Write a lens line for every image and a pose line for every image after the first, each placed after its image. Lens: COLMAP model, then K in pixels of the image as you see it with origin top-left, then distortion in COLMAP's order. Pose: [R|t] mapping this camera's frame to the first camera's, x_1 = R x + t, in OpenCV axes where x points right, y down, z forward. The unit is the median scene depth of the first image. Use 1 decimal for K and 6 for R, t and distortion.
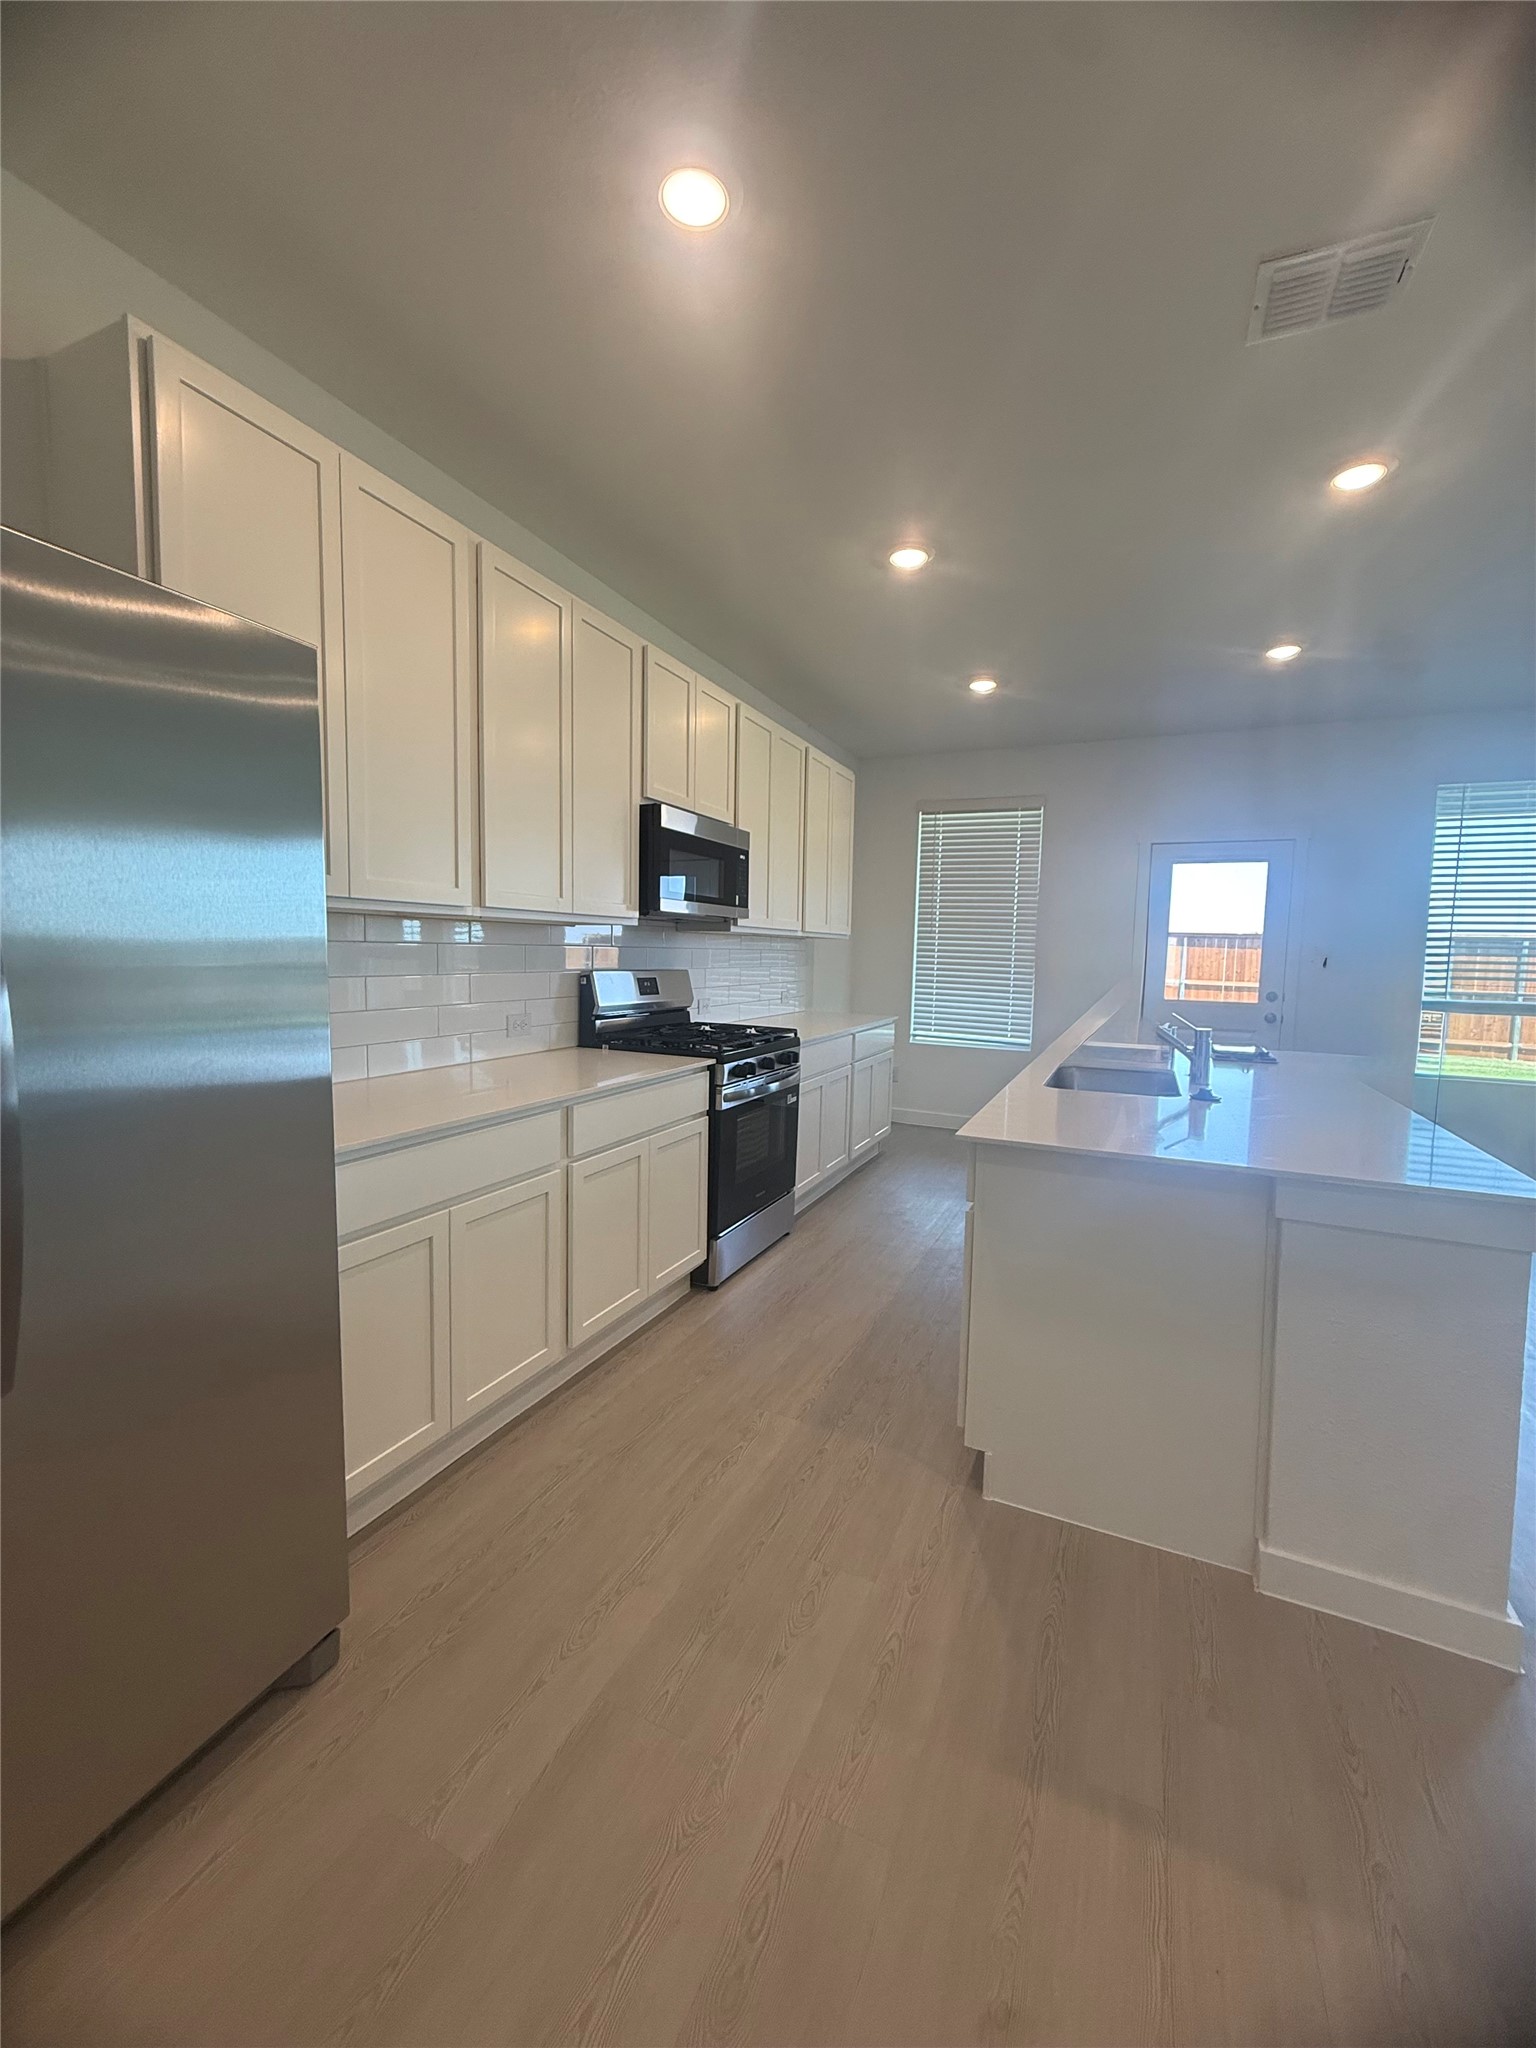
lens RADIAL K [[816.9, 0, 758.7], [0, 816.9, 1022.3], [0, 0, 1]] dist [0.000249, 0.000458]
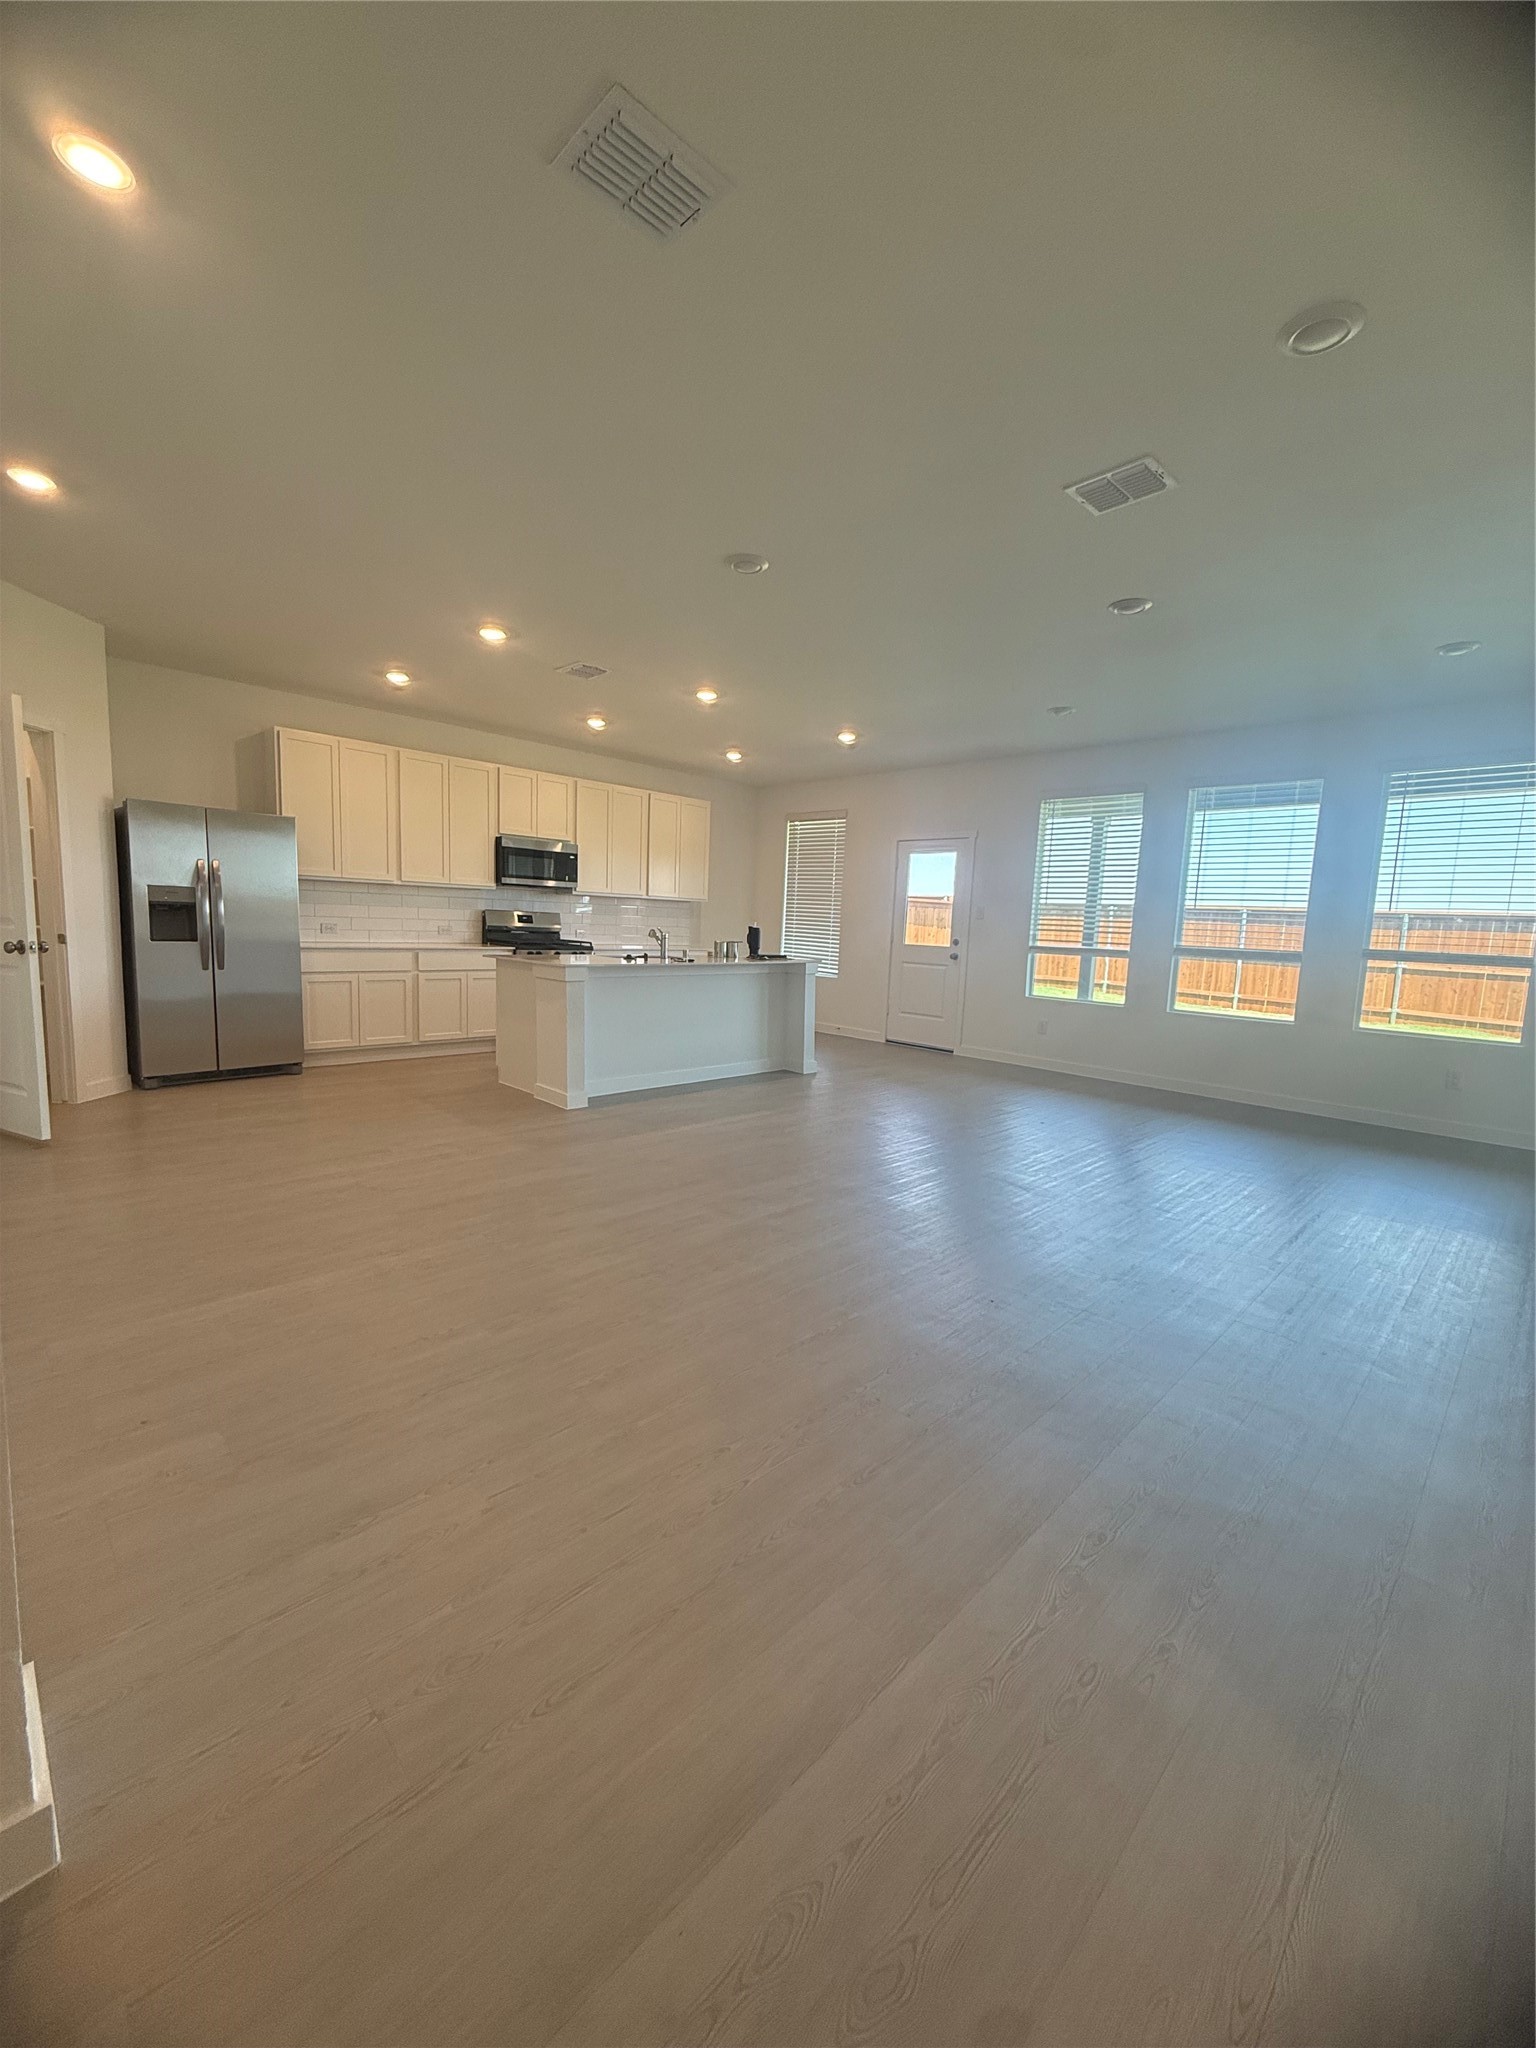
lens RADIAL K [[816.9, 0, 781.7], [0, 816.9, 1016.9], [0, 0, 1]] dist [0.000249, 0.000458]
pose [[0.932471, 0.057928, -0.356570, 0.874037], [-0.052685, 0.998313, 0.024406, 0.086356], [0.357382, -0.003972, 0.933950, -0.525196]]
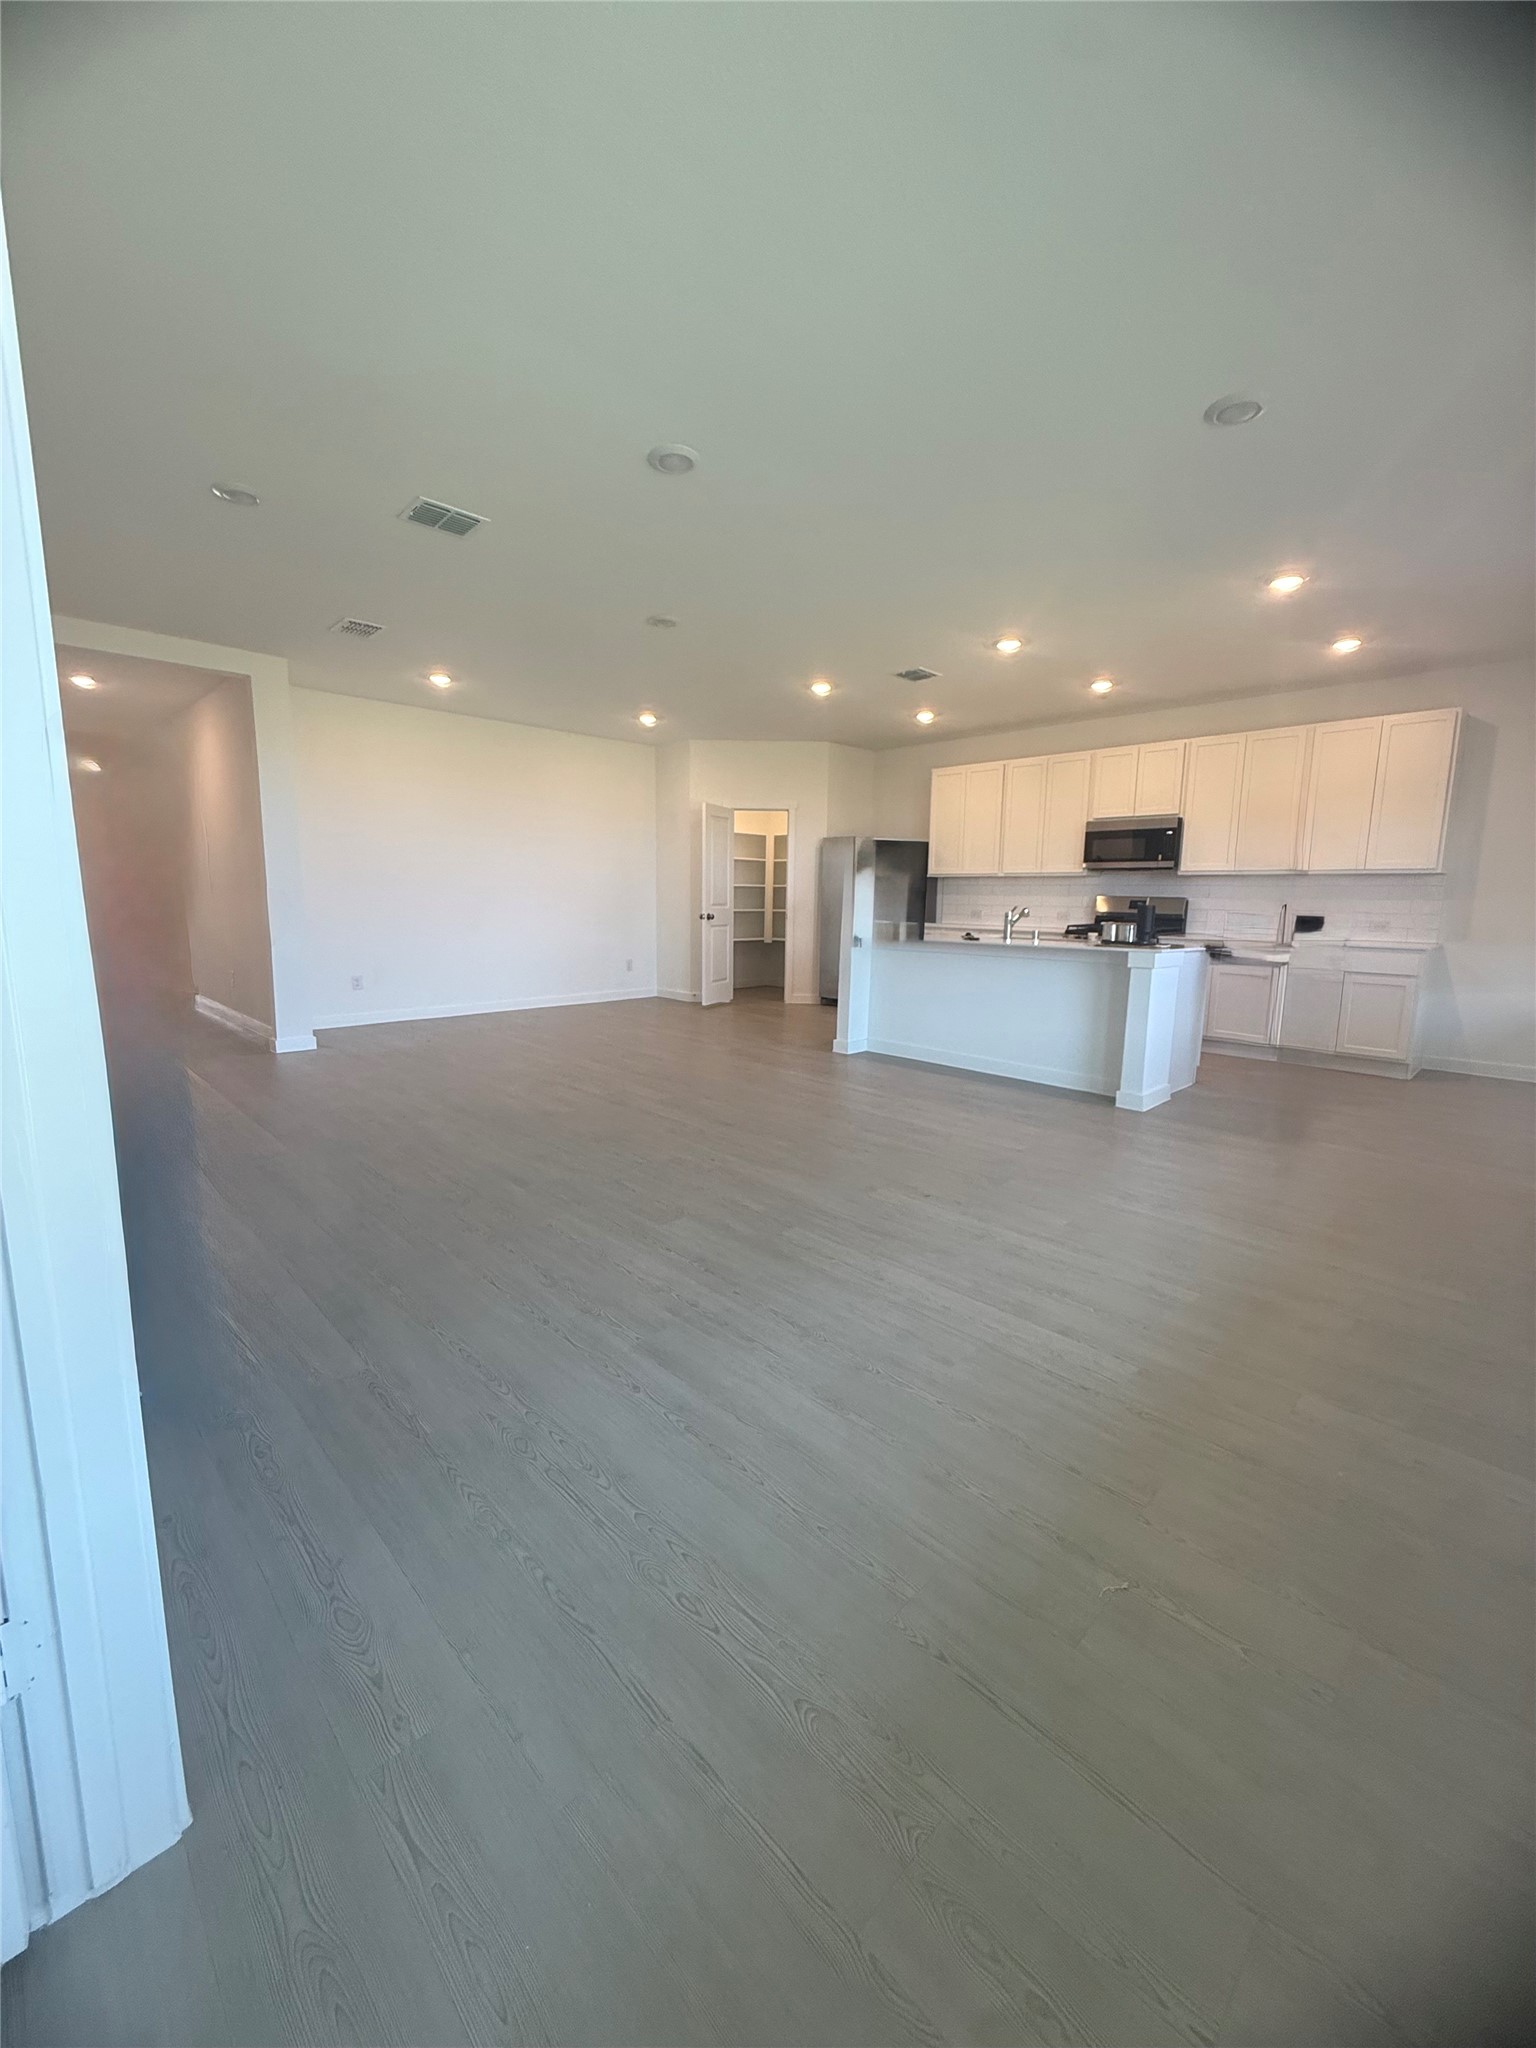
lens RADIAL K [[816.9, 0, 768.6], [0, 816.9, 1011.0], [0, 0, 1]] dist [0.000249, 0.000458]
pose [[-0.345202, 0.106047, -0.932518, 1.433611], [-0.101334, 0.983576, 0.149366, 0.005185], [0.933042, 0.146057, -0.328786, 0.588124]]
